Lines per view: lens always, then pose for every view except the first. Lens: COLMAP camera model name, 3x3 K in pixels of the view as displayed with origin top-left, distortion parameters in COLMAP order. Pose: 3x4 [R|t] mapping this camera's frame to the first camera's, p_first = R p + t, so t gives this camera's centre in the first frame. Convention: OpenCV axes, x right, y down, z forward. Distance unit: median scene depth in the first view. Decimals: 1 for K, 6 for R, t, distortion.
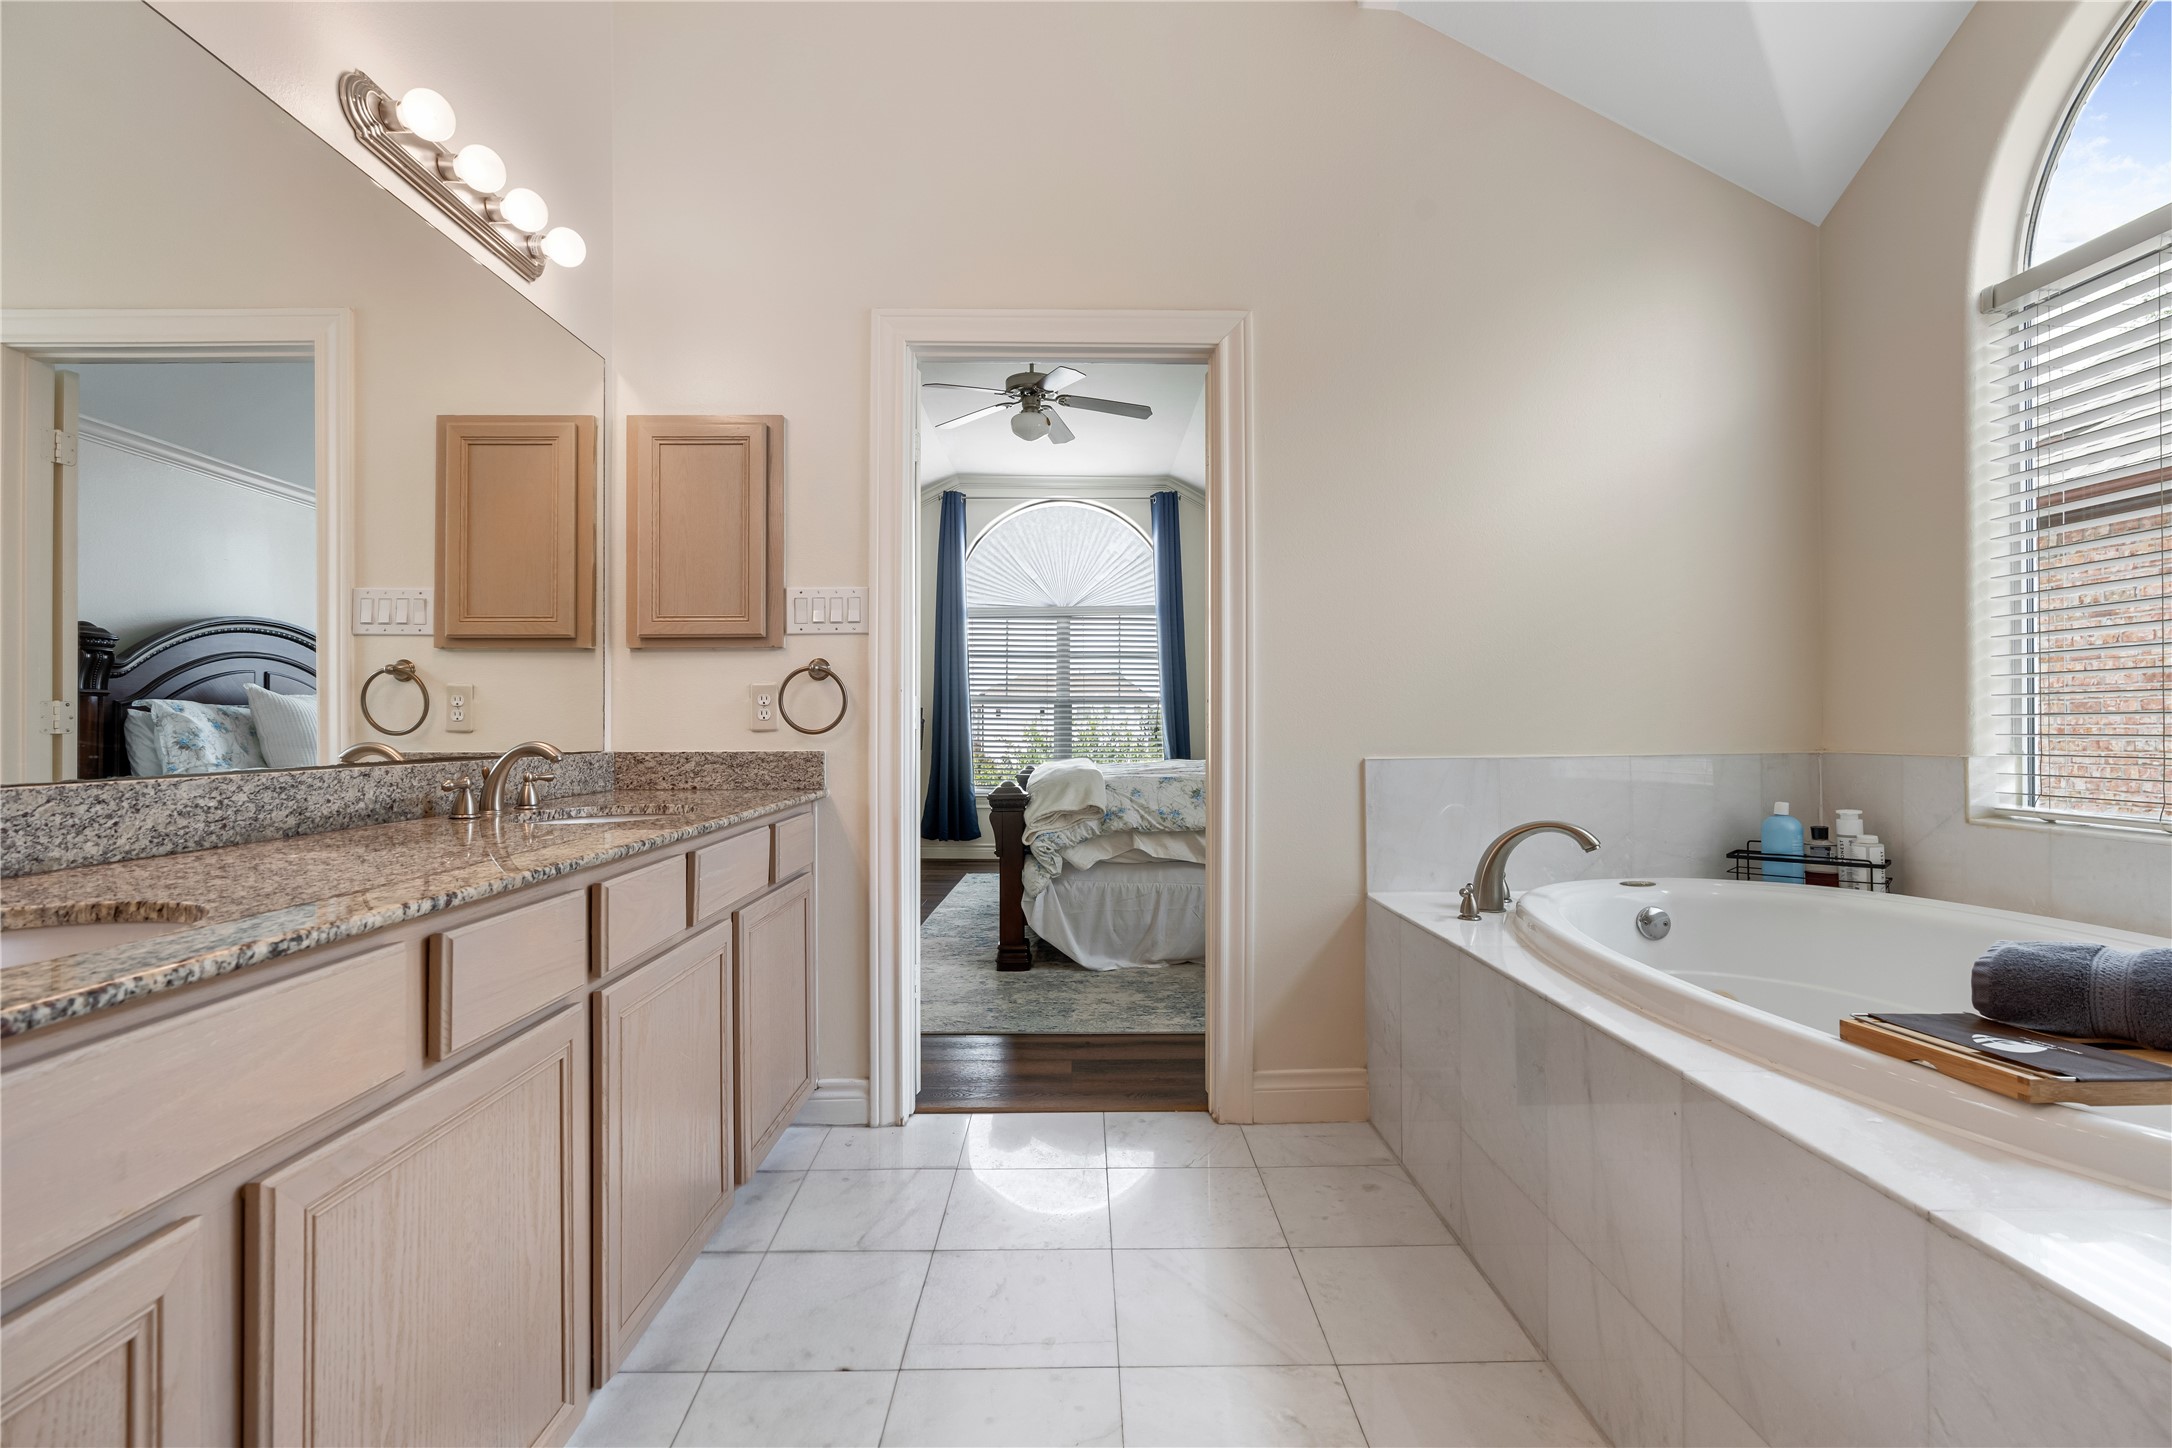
lens RADIAL K [[972.4, 0, 1086.2], [0, 972.4, 724.4], [0, 0, 1]] dist [-0.001396, -0.000028]
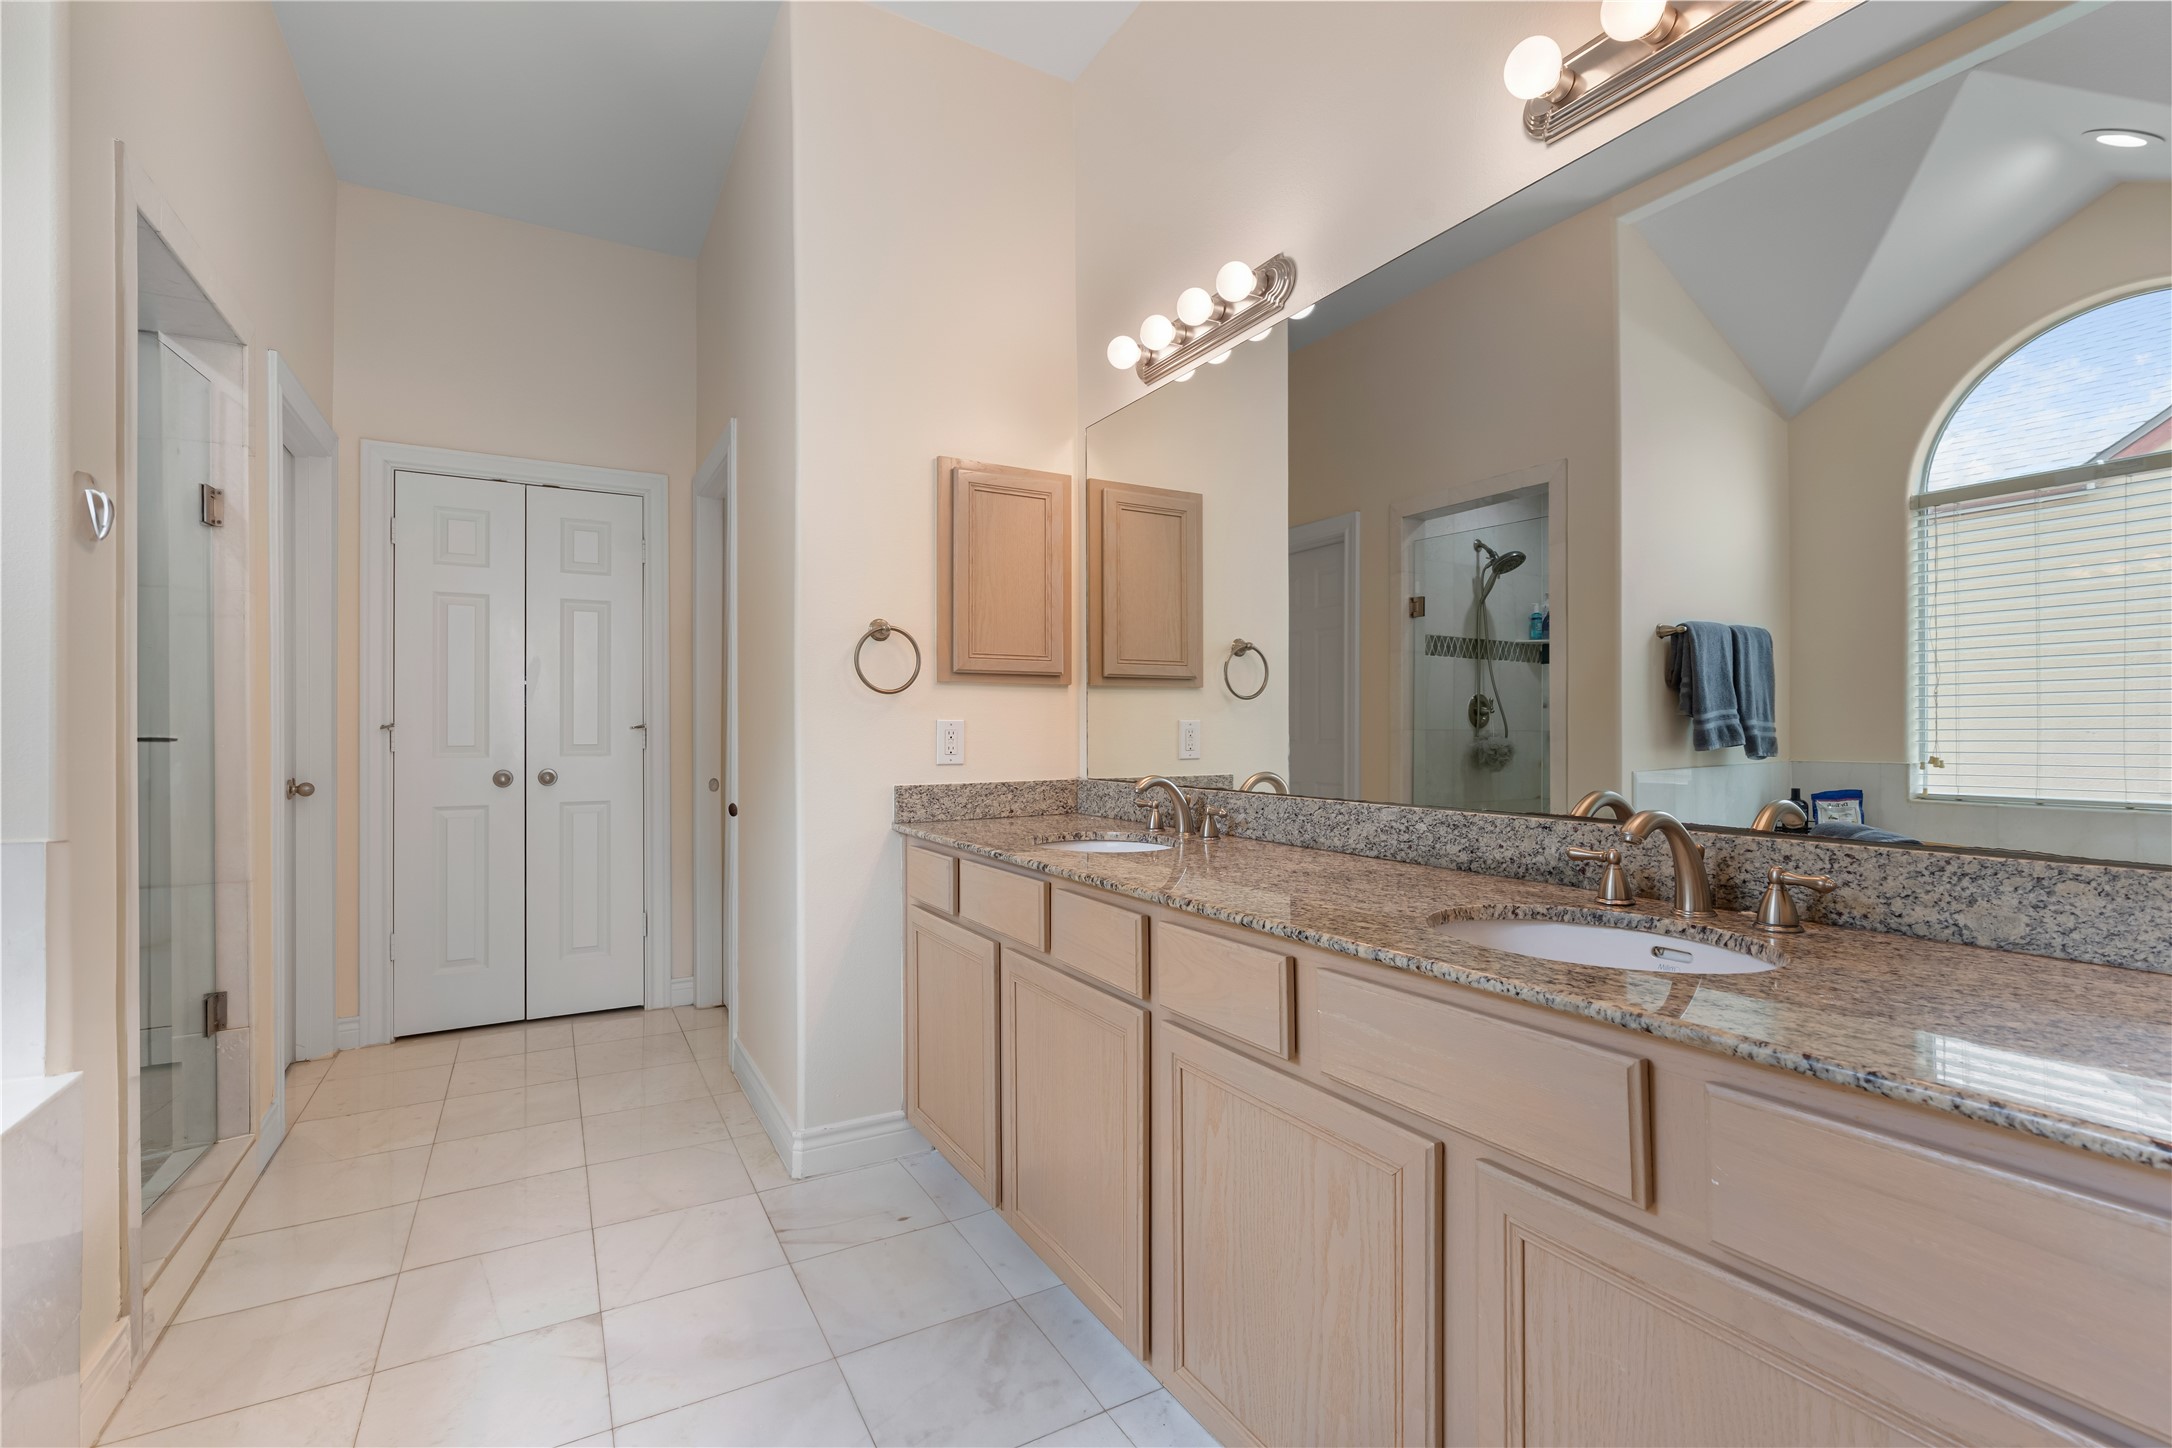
lens RADIAL K [[972.4, 0, 1098.8], [0, 972.4, 726.9], [0, 0, 1]] dist [-0.001396, -0.000028]
pose [[-0.878101, 0.003358, -0.478464, 0.072476], [0.006502, 0.999967, -0.004914, -0.046150], [0.478432, -0.007426, -0.878093, 1.823323]]
